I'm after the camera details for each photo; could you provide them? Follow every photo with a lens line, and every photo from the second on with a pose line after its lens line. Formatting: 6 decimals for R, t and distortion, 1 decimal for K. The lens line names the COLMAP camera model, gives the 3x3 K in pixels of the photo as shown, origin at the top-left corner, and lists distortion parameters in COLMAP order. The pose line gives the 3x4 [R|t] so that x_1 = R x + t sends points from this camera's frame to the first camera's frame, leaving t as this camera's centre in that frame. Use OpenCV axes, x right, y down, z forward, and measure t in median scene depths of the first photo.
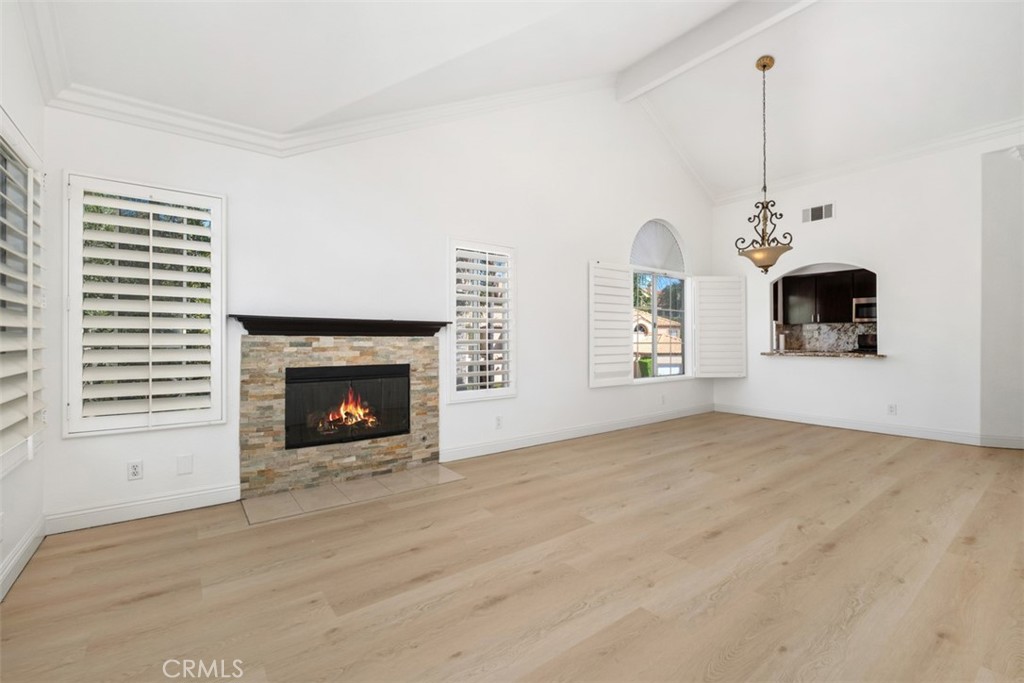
lens RADIAL K [[446.2, 0, 509.6], [0, 446.2, 340.9], [0, 0, 1]] dist [-0.009494, 0.000228]
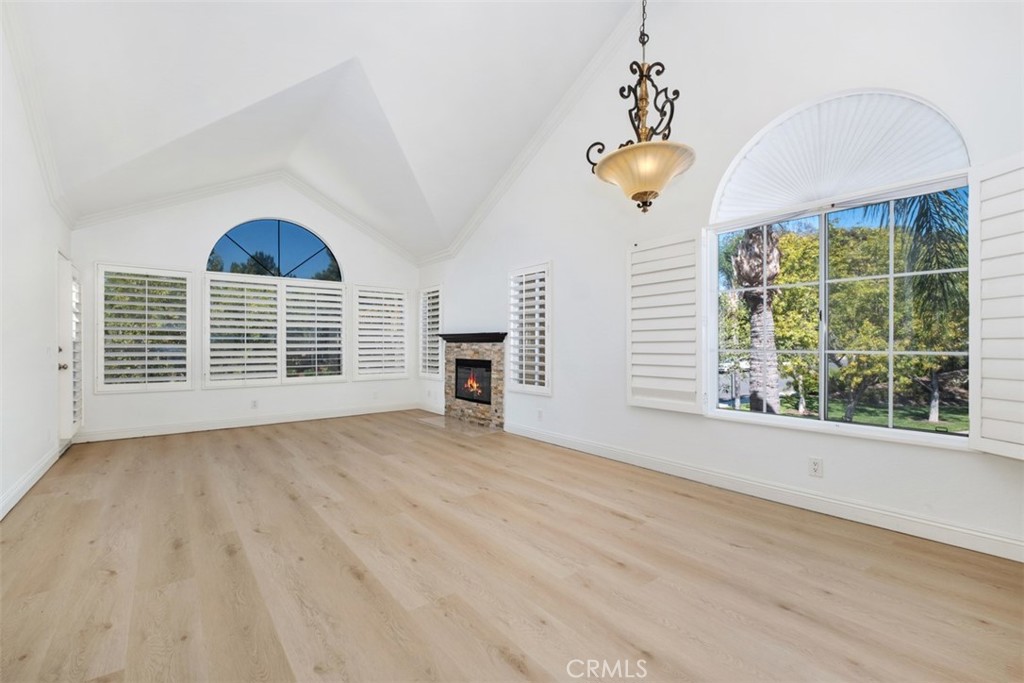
lens RADIAL K [[446.2, 0, 509.9], [0, 446.2, 344.7], [0, 0, 1]] dist [-0.009494, 0.000228]
pose [[0.007434, 0.000759, -0.999972, 1.409693], [-0.001299, 0.999999, 0.000750, -0.004285], [0.999972, 0.001293, 0.007435, 1.116679]]
